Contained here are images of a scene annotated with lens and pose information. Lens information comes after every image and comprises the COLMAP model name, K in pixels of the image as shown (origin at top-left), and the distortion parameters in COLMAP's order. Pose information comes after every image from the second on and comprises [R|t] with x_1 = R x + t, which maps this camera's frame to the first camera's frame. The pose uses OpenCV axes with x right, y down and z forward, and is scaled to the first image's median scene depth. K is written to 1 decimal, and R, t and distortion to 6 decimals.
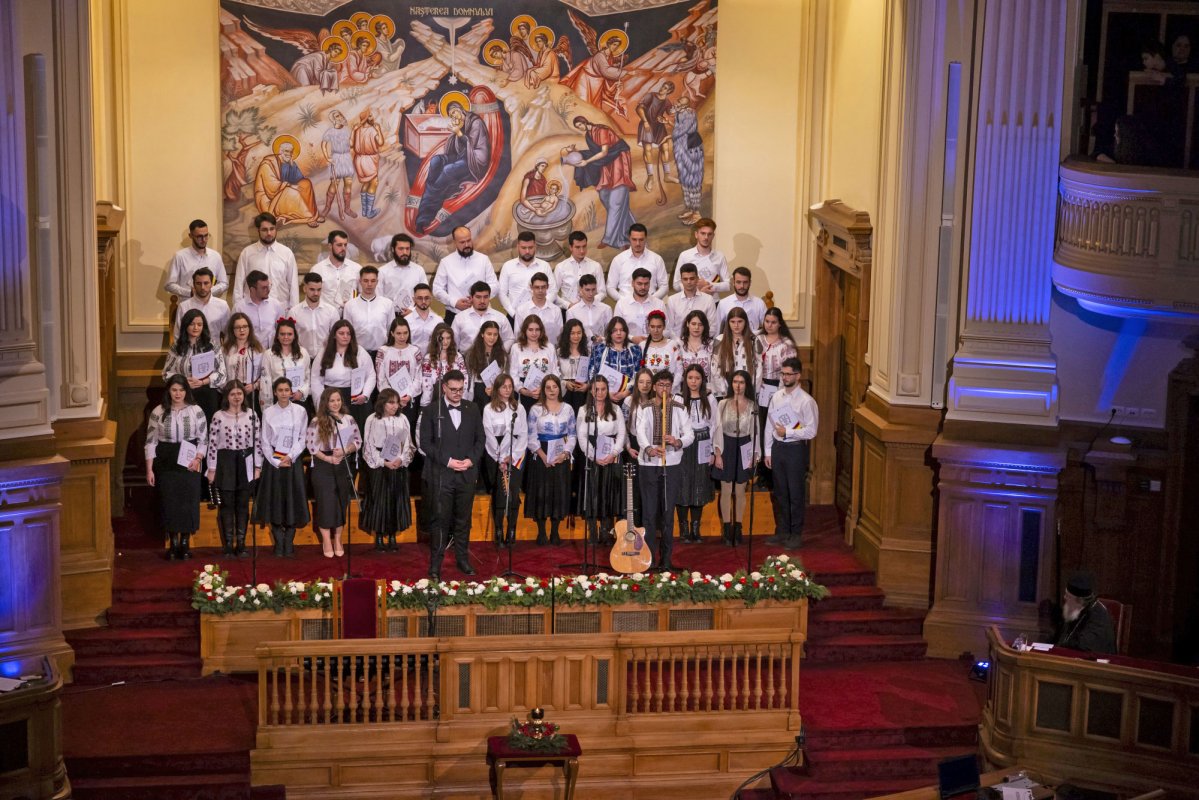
lens RADIAL K [[2292.3, 0, 614.4], [0, 2292.3, 381.9], [0, 0, 1]] dist [0.031540, 0.000000]
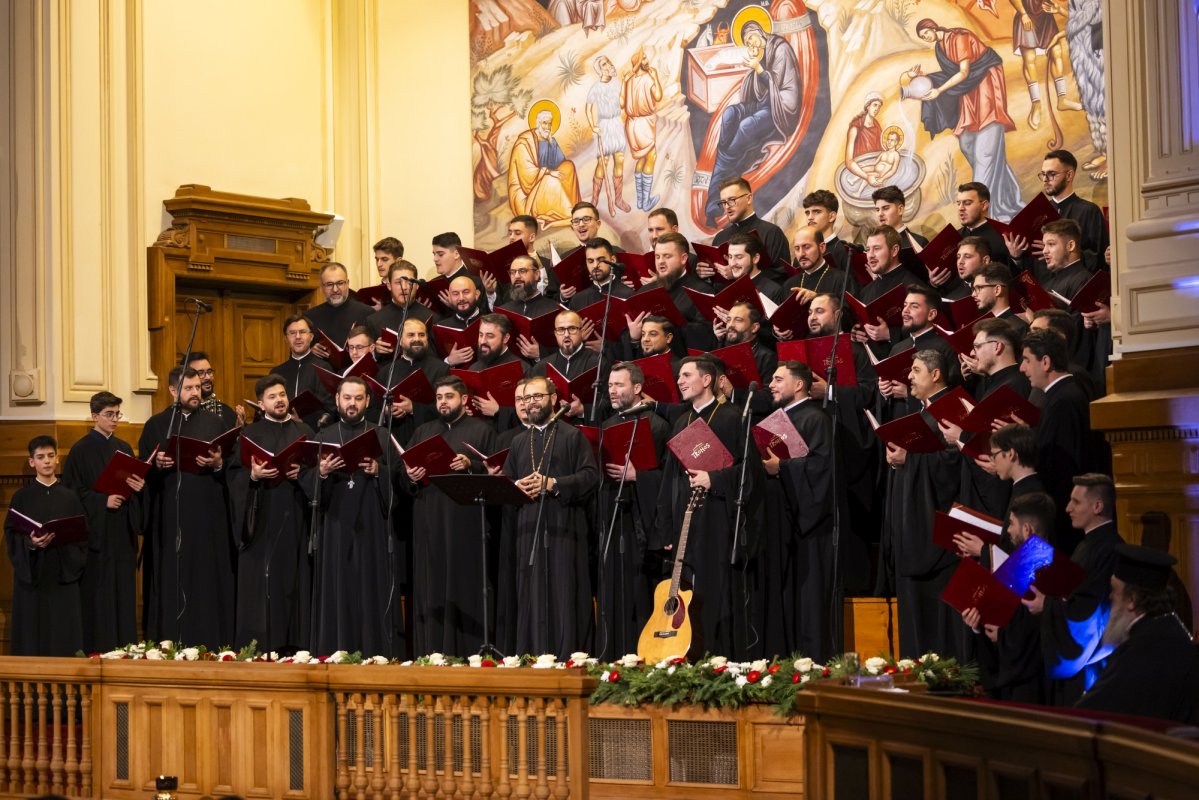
lens RADIAL K [[2745.4, 0, 589.6], [0, 2745.4, 370.7], [0, 0, 1]] dist [-0.062397, 0.000000]
pose [[0.720985, -0.071257, -0.689277, 0.430784], [-0.102302, 0.972854, -0.207581, 0.141922], [0.685357, 0.220178, 0.694124, 0.454366]]
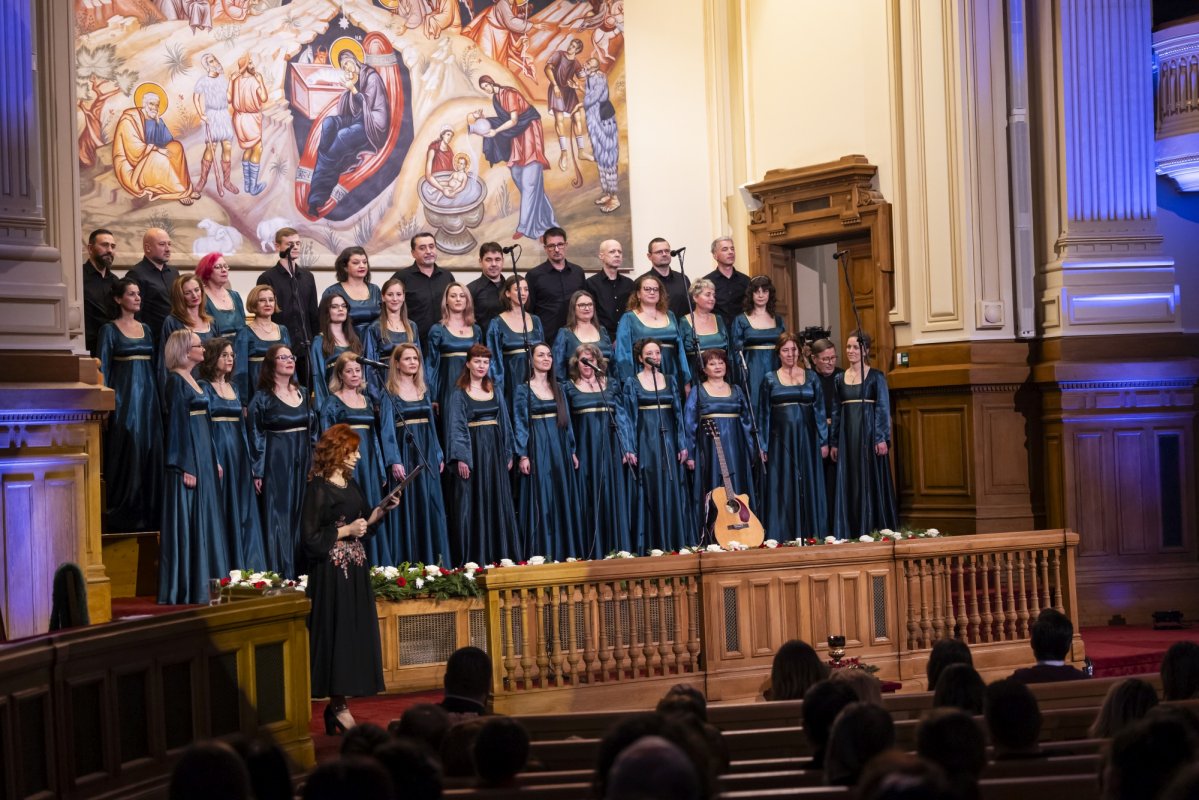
lens RADIAL K [[2362.1, 0, 588.5], [0, 2362.1, 409.6], [0, 0, 1]] dist [-0.003341, 0.000000]
pose [[0.915589, -0.049279, 0.399083, -0.328773], [0.132509, 0.974004, -0.183735, 0.162085], [-0.379654, 0.221107, 0.898317, 0.263253]]
